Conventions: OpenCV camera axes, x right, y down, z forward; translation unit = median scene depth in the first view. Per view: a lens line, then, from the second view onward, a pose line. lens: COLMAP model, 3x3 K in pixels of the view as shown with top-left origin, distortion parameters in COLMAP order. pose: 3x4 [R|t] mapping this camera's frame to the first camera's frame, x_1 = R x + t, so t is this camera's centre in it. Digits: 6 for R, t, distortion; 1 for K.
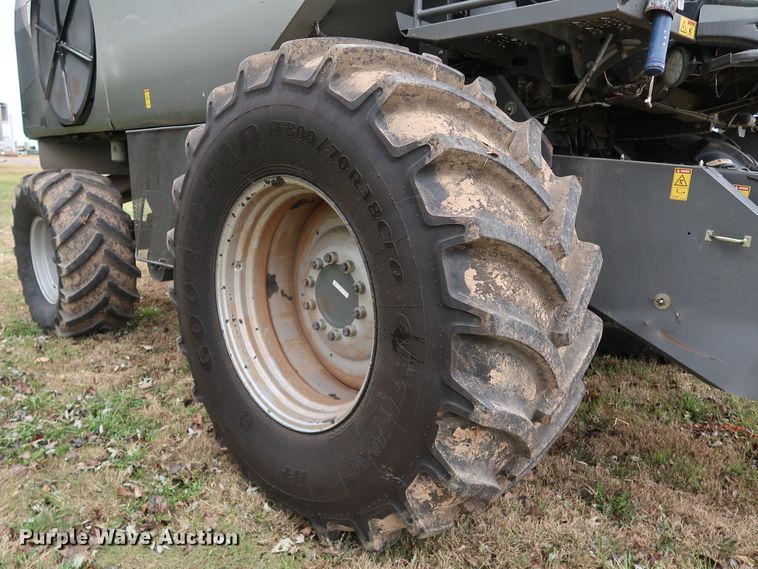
lens RADIAL K [[629.3, 0, 379.0], [0, 629.3, 284.5], [0, 0, 1]] dist [-0.008898, 0.000065]
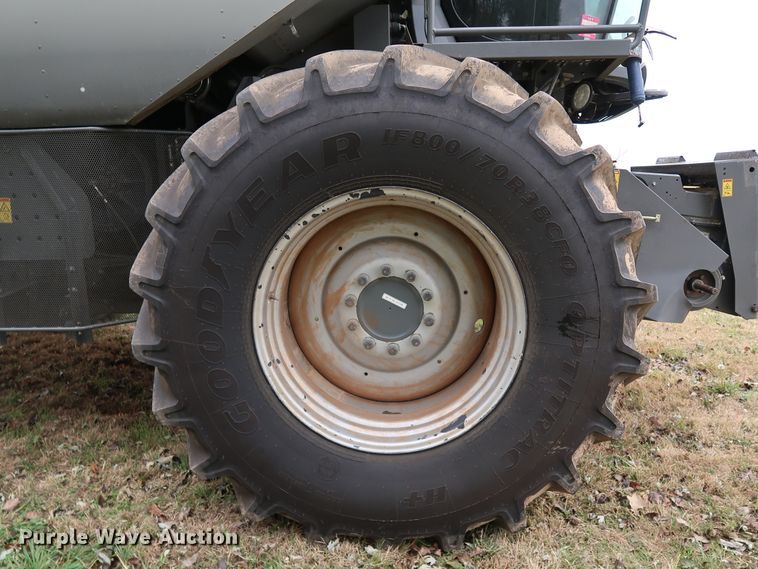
lens RADIAL K [[629.3, 0, 379.0], [0, 629.3, 284.5], [0, 0, 1]] dist [-0.008898, 0.000065]
pose [[0.710698, -0.144629, 0.688470, -0.806608], [0.153164, 0.986974, 0.049227, -0.075778], [-0.686621, 0.070464, 0.723593, 0.330953]]
